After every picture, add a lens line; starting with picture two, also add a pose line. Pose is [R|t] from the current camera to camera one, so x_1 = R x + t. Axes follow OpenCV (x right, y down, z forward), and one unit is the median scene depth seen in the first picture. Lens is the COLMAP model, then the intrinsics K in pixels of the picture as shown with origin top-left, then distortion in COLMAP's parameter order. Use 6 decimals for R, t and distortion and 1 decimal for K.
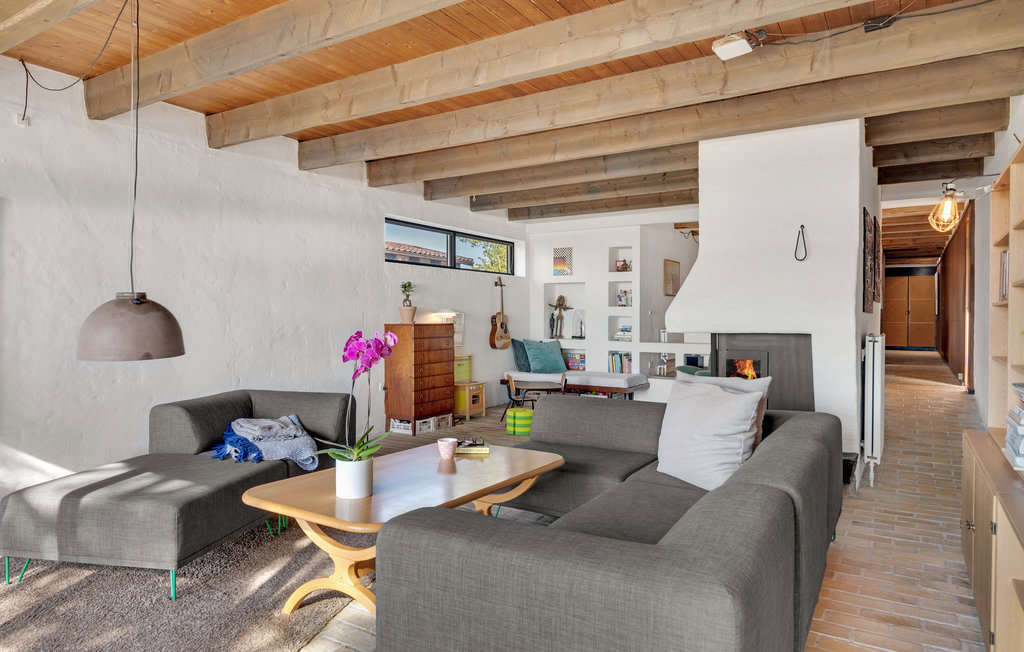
lens RADIAL K [[629.2, 0, 511.5], [0, 629.2, 320.7], [0, 0, 1]] dist [0.004817, 0.000735]
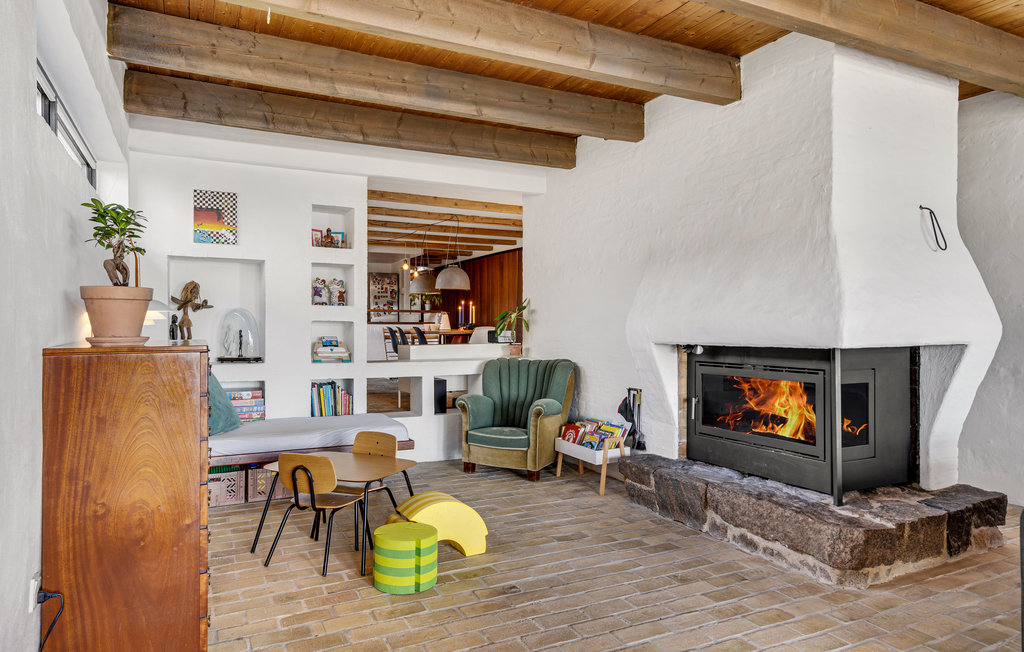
lens RADIAL K [[629.2, 0, 511.8], [0, 629.2, 322.7], [0, 0, 1]] dist [0.004817, 0.000735]
pose [[0.512096, 0.000040, 0.858928, -0.254231], [0.005626, 0.999978, -0.003400, -0.003027], [-0.858910, 0.006573, 0.512085, 0.541739]]
